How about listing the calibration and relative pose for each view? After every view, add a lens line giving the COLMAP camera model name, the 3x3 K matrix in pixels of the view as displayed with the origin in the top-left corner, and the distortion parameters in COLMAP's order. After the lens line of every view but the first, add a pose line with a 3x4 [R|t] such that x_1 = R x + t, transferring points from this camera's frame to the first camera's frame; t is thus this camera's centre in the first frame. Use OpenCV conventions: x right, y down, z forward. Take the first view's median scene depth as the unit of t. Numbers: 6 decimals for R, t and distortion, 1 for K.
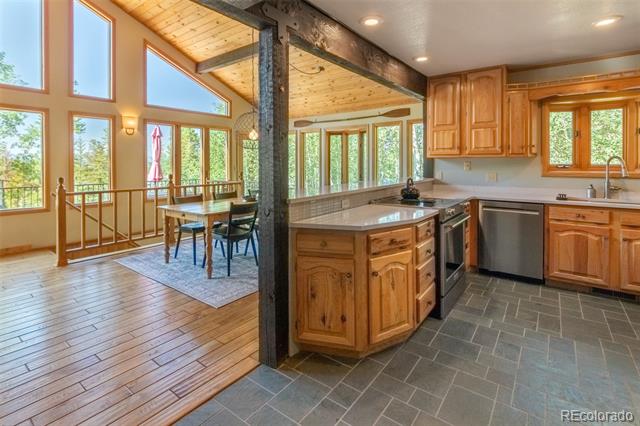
lens RADIAL K [[316.5, 0, 319.2], [0, 316.5, 165.8], [0, 0, 1]] dist [0.000068, -0.000601]
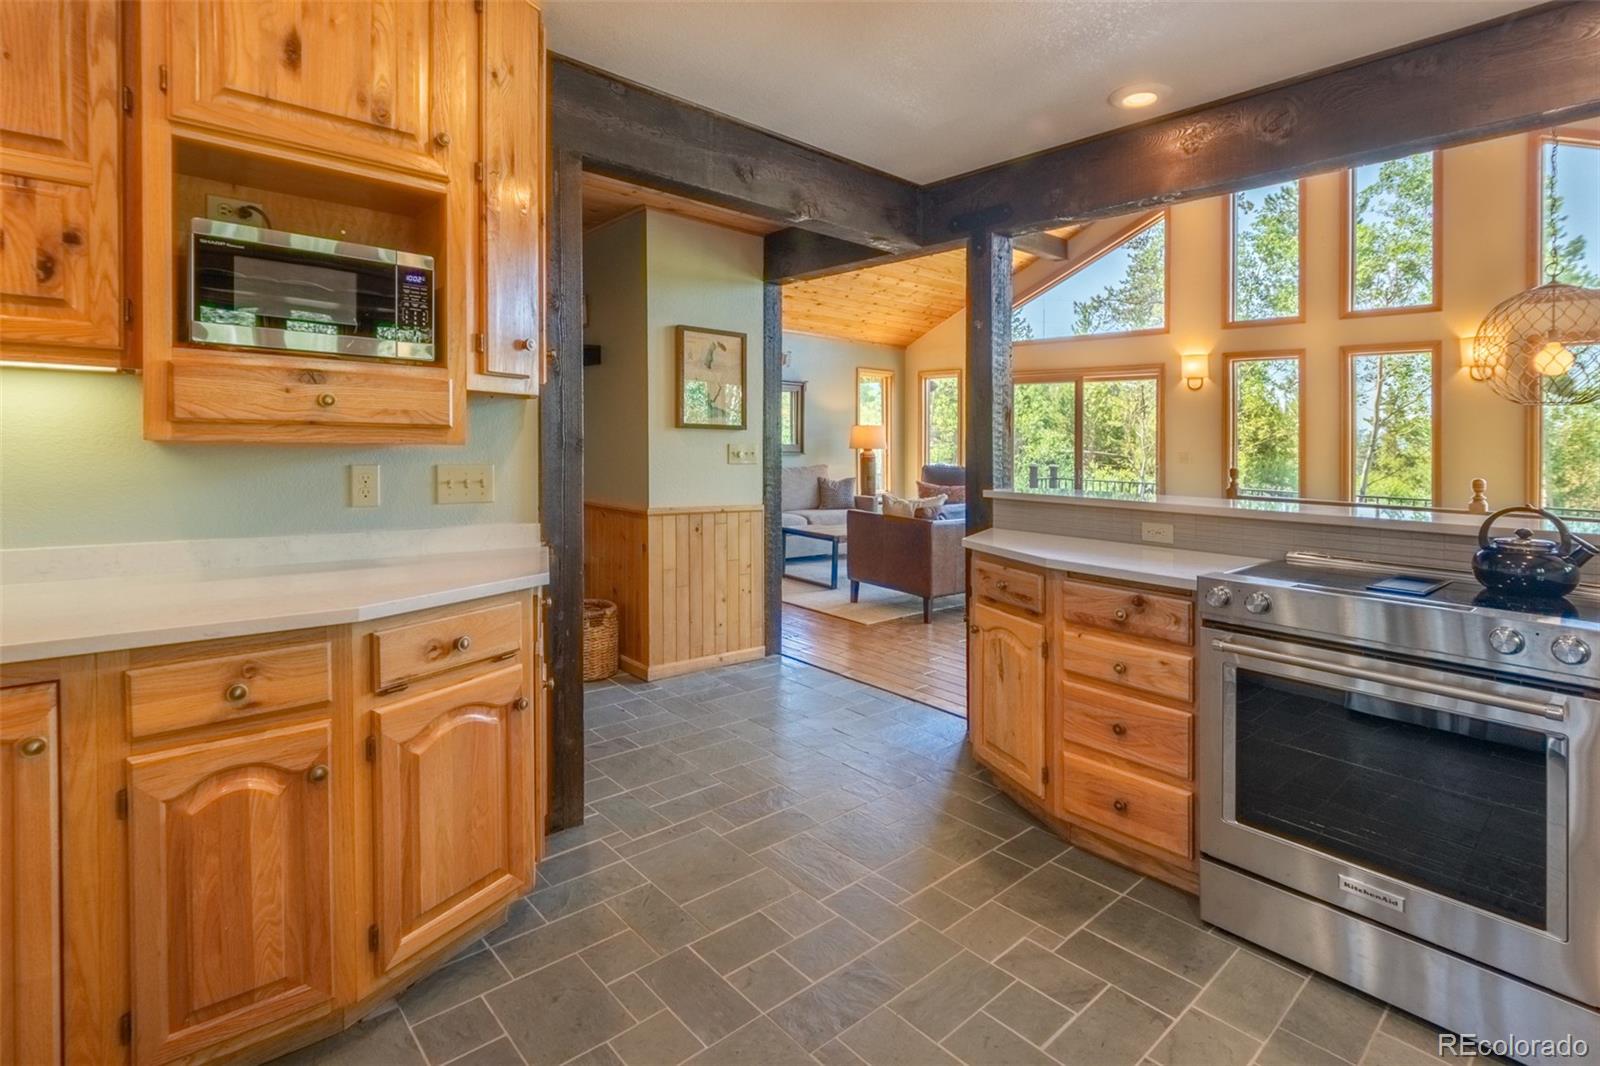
lens RADIAL K [[775.2, 0, 797.3], [0, 775.2, 469.1], [0, 0, 1]] dist [-0.000901, -0.000598]
pose [[-0.195147, 0.036327, -0.980101, 0.828381], [-0.033927, 0.998466, 0.043762, 0.001888], [0.980187, 0.041792, -0.193616, 0.491772]]
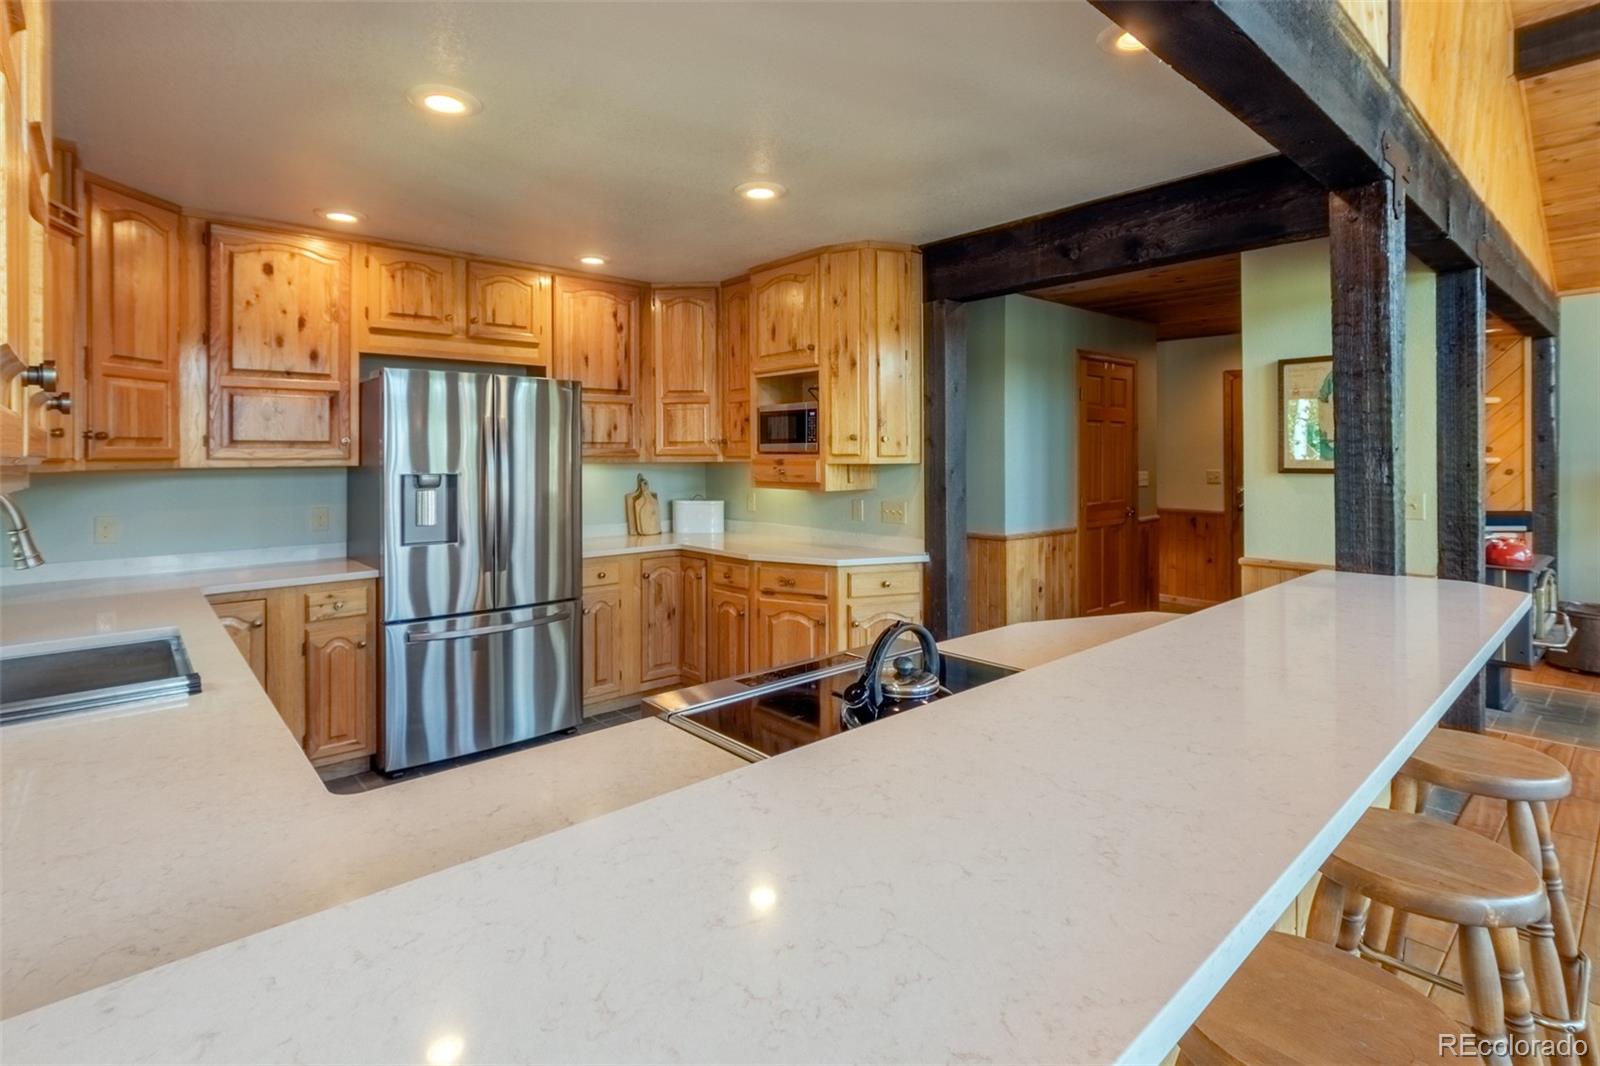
lens RADIAL K [[775.2, 0, 797.3], [0, 775.2, 469.1], [0, 0, 1]] dist [-0.000901, -0.000598]
pose [[-0.980068, 0.005893, 0.198575, 0.219117], [0.010354, 0.999717, 0.021436, -0.033135], [-0.198392, 0.023065, -0.979851, 1.174979]]
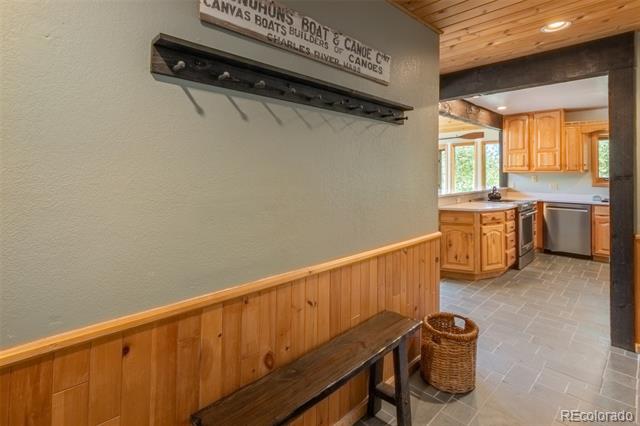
lens RADIAL K [[318.7, 0, 319.3], [0, 318.7, 169.4], [0, 0, 1]] dist [-0.002911, -0.000932]
pose [[0.989116, 0.004648, -0.147066, -0.280380], [-0.007806, 0.999751, -0.020905, -0.002717], [0.146933, 0.021826, 0.988906, -0.561039]]
